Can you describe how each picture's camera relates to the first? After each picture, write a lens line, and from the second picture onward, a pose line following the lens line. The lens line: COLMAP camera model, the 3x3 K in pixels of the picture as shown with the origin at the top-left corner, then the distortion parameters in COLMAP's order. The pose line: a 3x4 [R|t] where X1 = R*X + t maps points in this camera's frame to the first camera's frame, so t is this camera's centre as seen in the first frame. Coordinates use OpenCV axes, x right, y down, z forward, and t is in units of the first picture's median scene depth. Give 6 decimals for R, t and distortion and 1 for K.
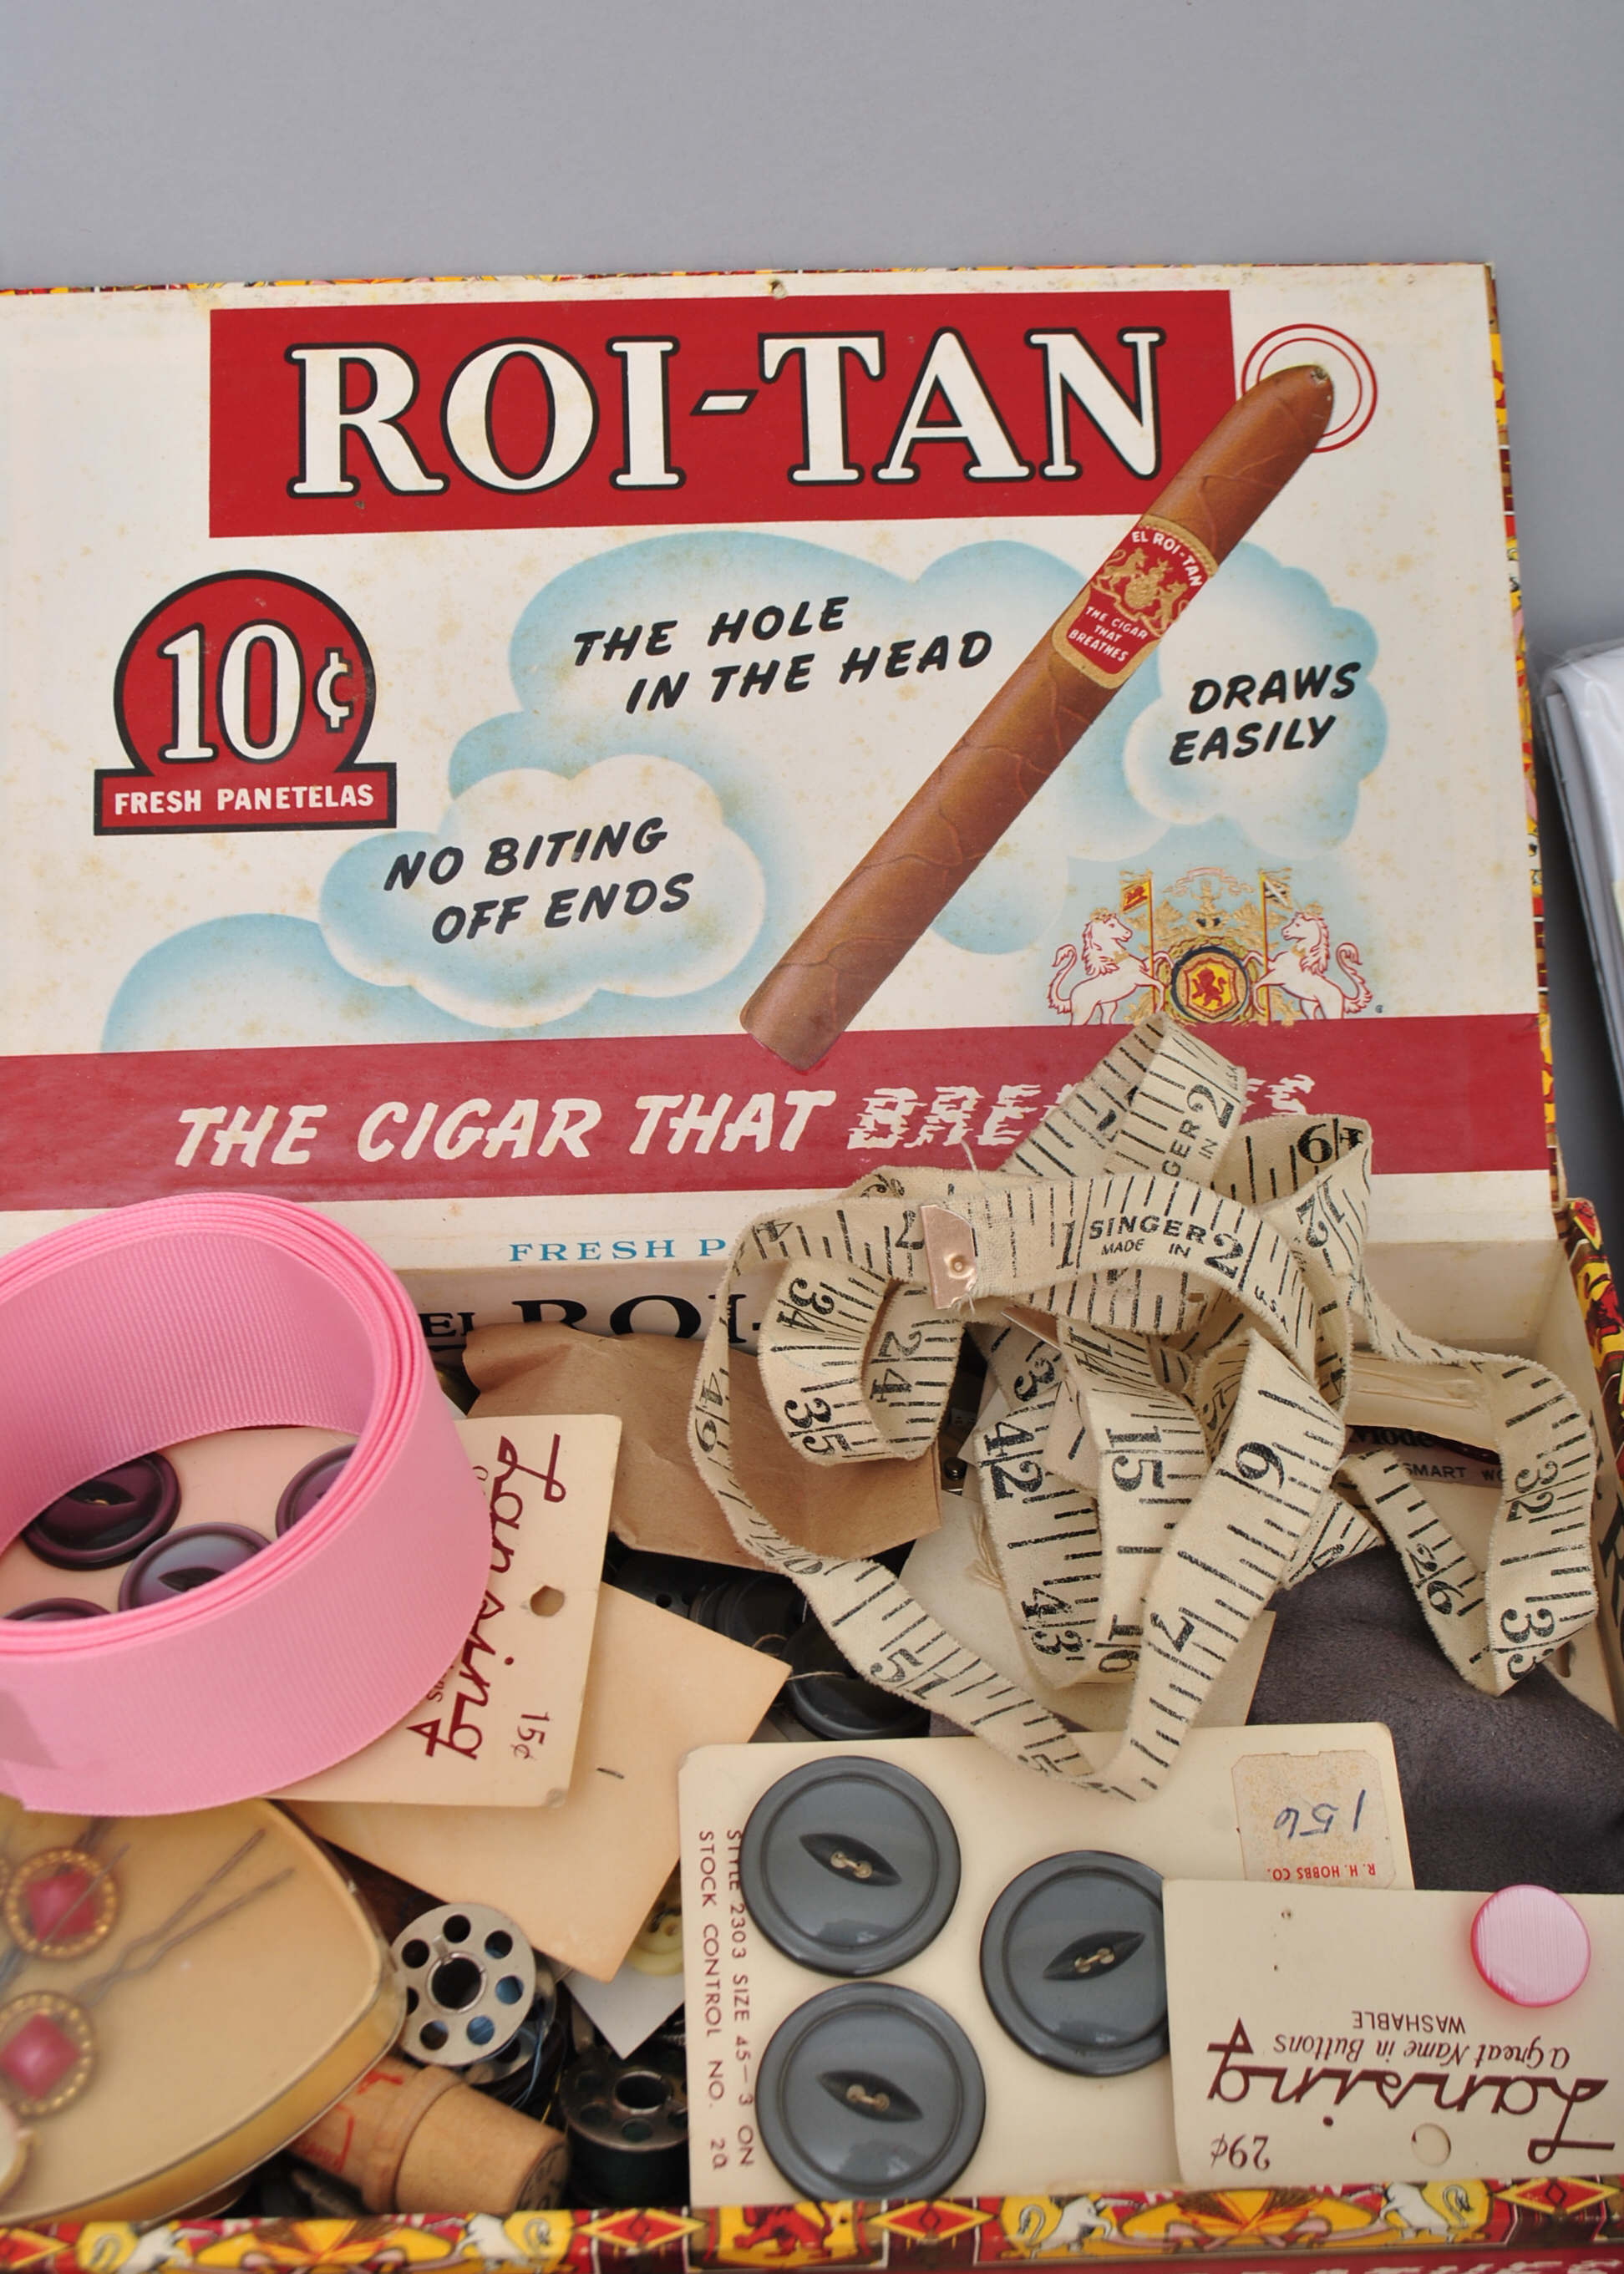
lens RADIAL K [[3113.4, 0, 812.0], [0, 3113.4, 1137.0], [0, 0, 1]] dist [-0.040254, 0.013036]
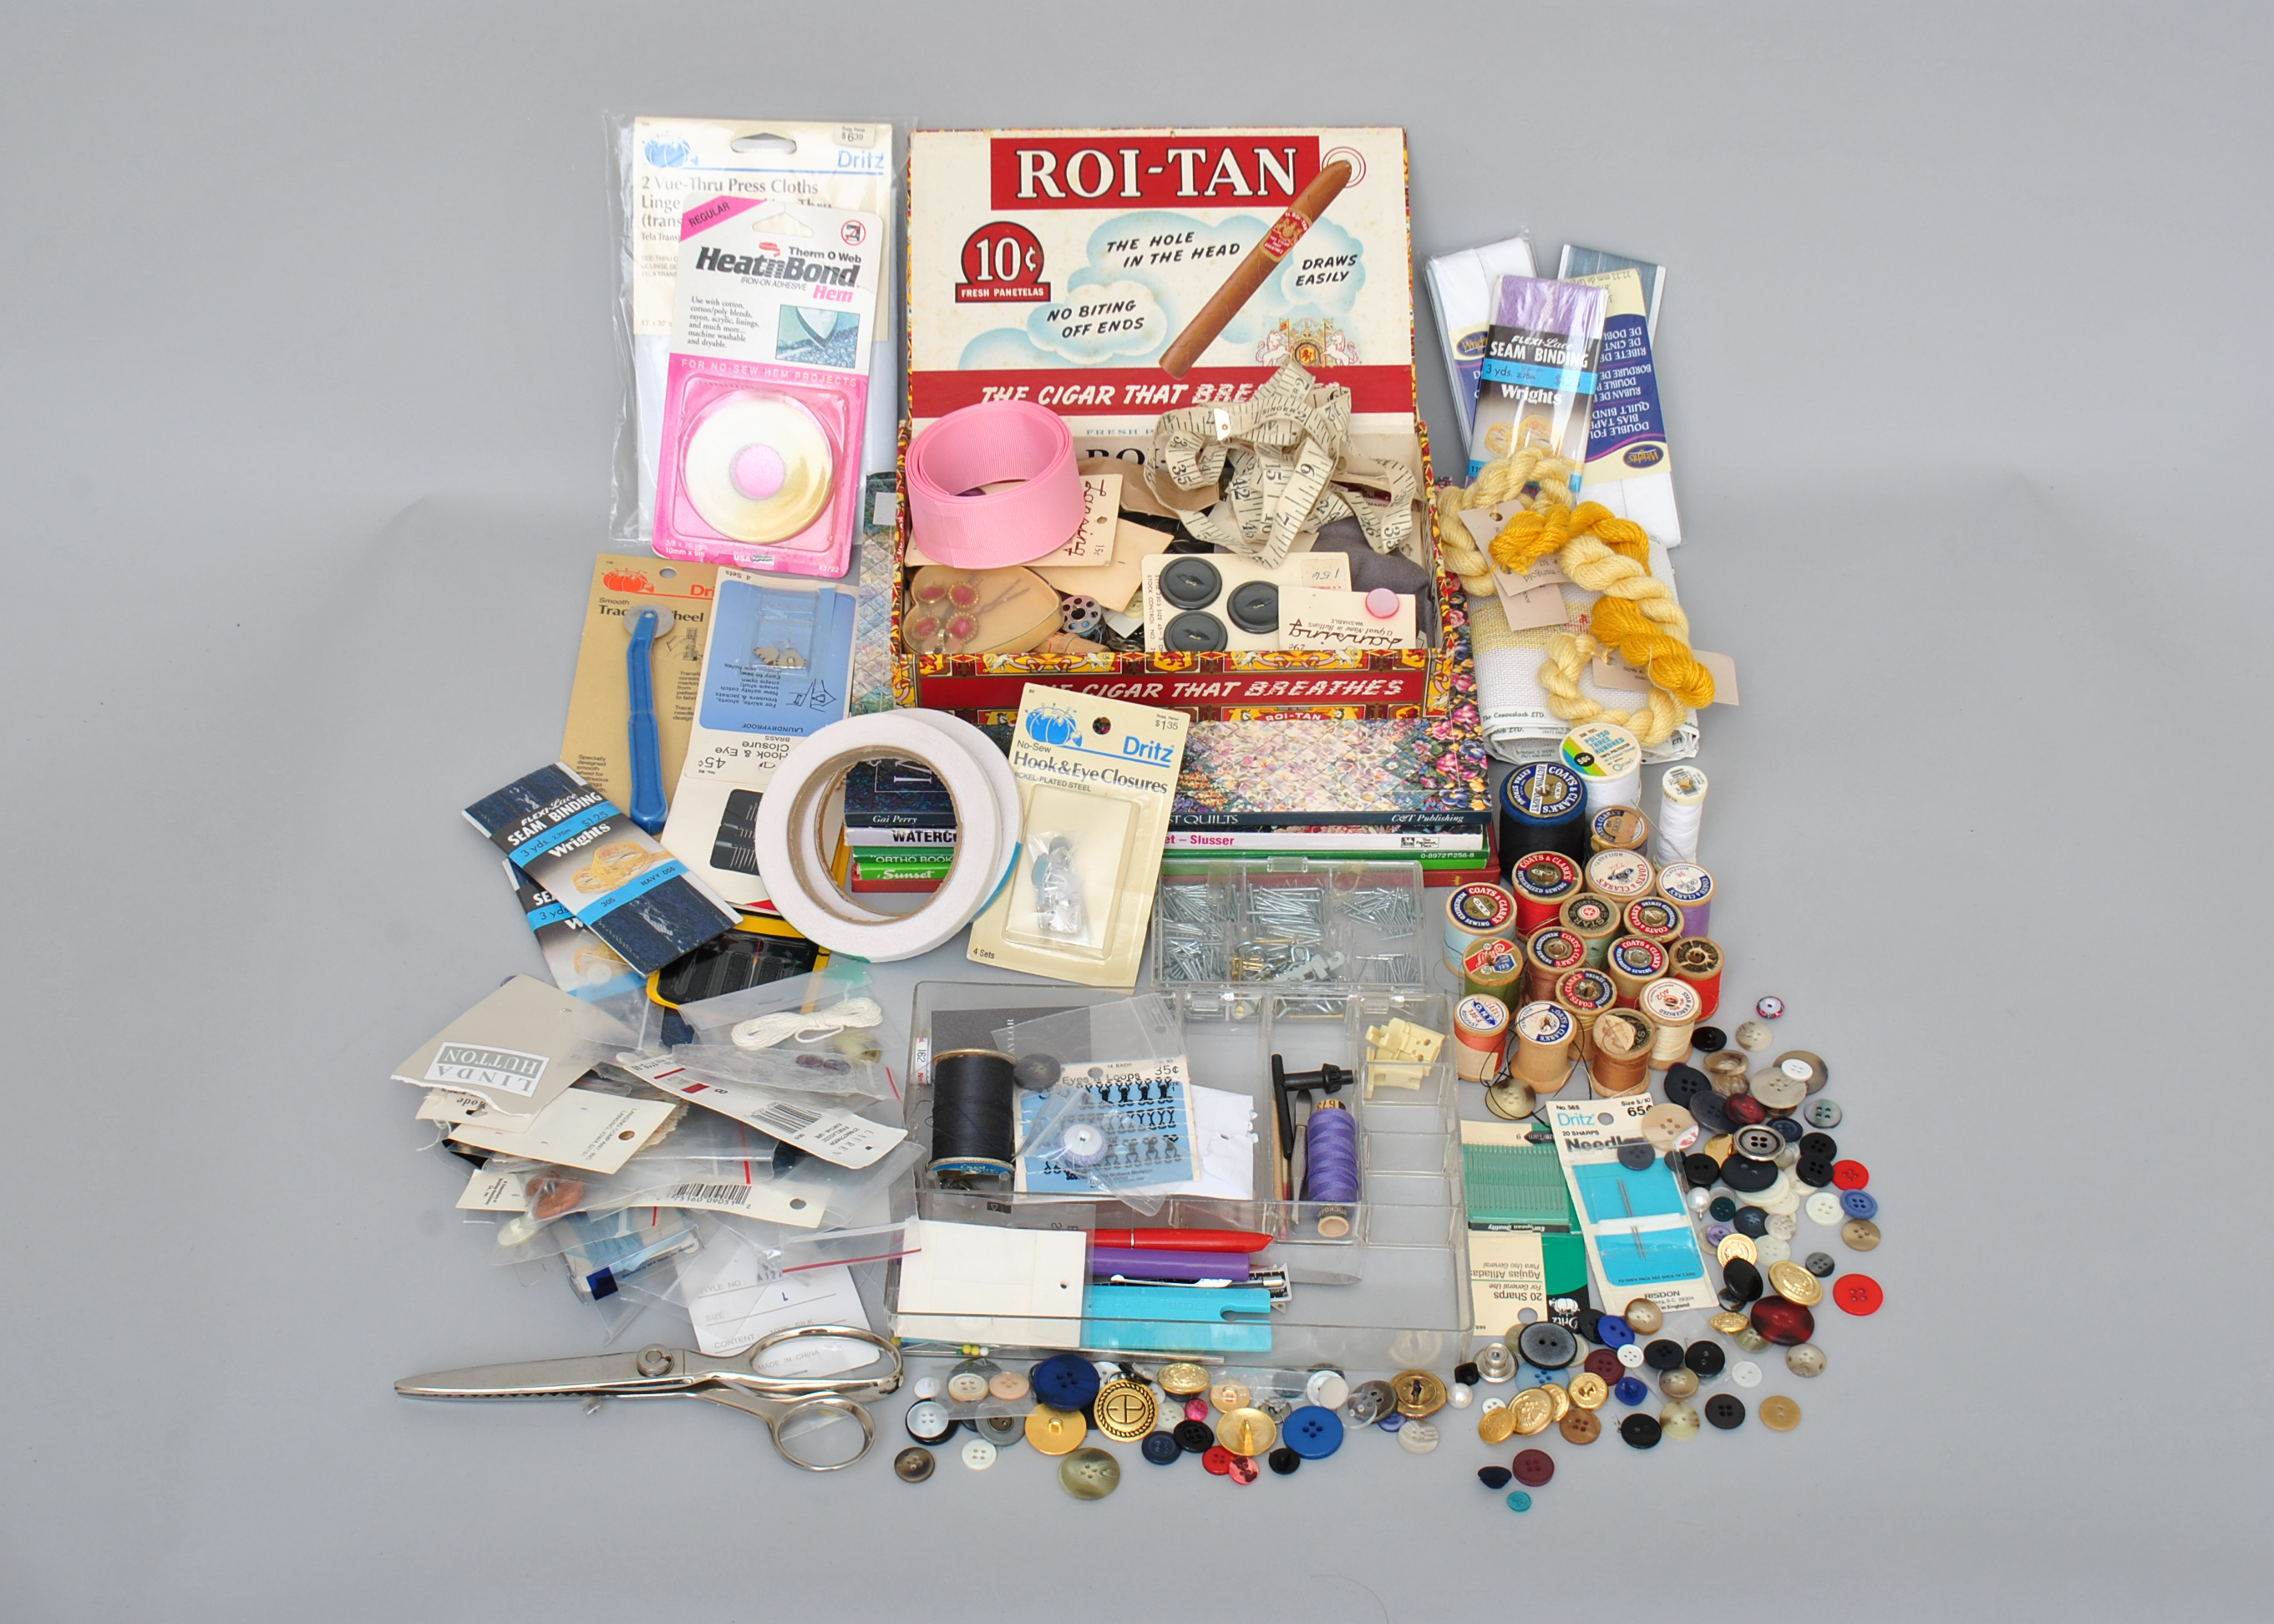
lens RADIAL K [[3113.4, 0, 1137.0], [0, 3113.4, 812.0], [0, 0, 1]] dist [-0.040254, 0.013036]
pose [[0.999913, 0.012652, -0.003647, -0.027699], [-0.012750, 0.999523, -0.028134, 0.508770], [0.003289, 0.028178, 0.999598, -2.155562]]
